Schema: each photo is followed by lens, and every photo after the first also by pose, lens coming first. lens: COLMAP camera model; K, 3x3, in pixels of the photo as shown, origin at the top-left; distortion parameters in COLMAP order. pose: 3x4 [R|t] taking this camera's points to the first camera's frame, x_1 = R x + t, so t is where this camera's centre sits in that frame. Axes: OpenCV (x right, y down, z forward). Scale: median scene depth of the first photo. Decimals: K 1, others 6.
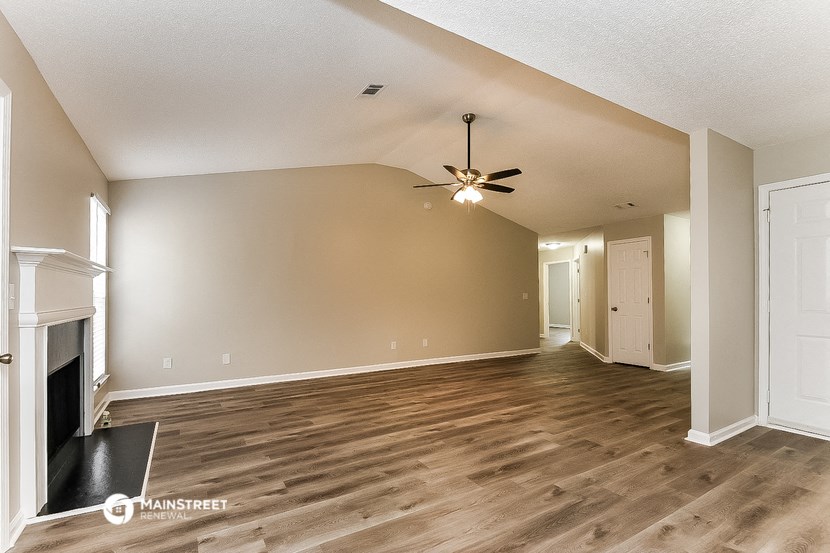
lens RADIAL K [[378.9, 0, 413.5], [0, 378.9, 296.0], [0, 0, 1]] dist [-0.004921, -0.001321]
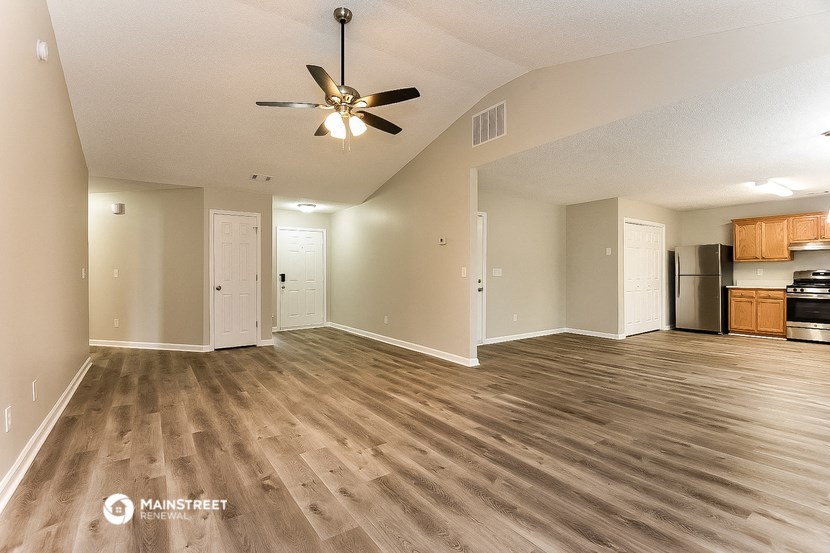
lens RADIAL K [[378.9, 0, 411.3], [0, 378.9, 274.1], [0, 0, 1]] dist [-0.004921, -0.001321]
pose [[-0.055683, -0.007445, 0.998421, -0.680074], [-0.000143, 0.999972, 0.007449, -0.008233], [-0.998449, 0.000272, -0.055682, 1.112763]]
